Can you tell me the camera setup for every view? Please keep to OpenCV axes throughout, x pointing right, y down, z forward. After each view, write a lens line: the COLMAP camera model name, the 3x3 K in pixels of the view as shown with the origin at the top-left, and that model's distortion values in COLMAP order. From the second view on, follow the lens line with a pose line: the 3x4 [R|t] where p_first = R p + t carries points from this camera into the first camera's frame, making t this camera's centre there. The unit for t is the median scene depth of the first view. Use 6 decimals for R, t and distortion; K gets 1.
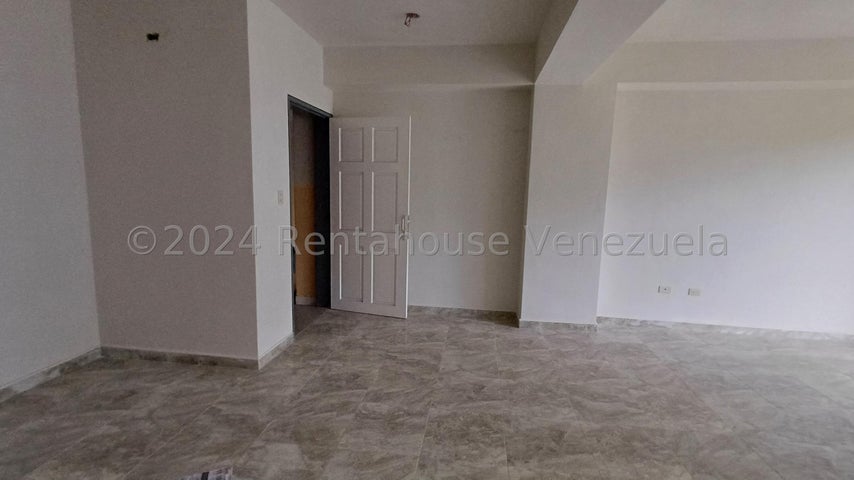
lens RADIAL K [[396.3, 0, 427.0], [0, 396.3, 240.0], [0, 0, 1]] dist [0.017371, 0.000247]
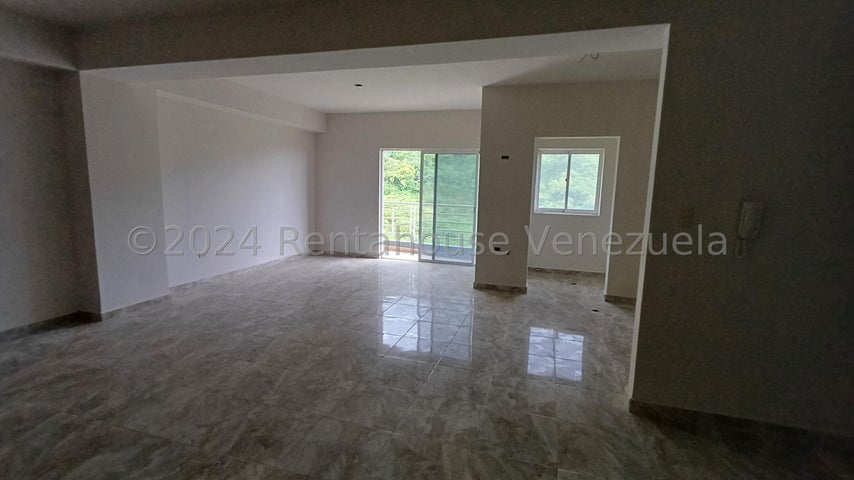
lens RADIAL K [[396.3, 0, 427.0], [0, 396.3, 240.0], [0, 0, 1]] dist [0.017371, 0.000247]
pose [[0.192487, -0.157623, 0.968558, -0.547825], [0.119406, 0.983443, 0.136316, -0.015250], [-0.974008, 0.089412, 0.208121, -0.005290]]
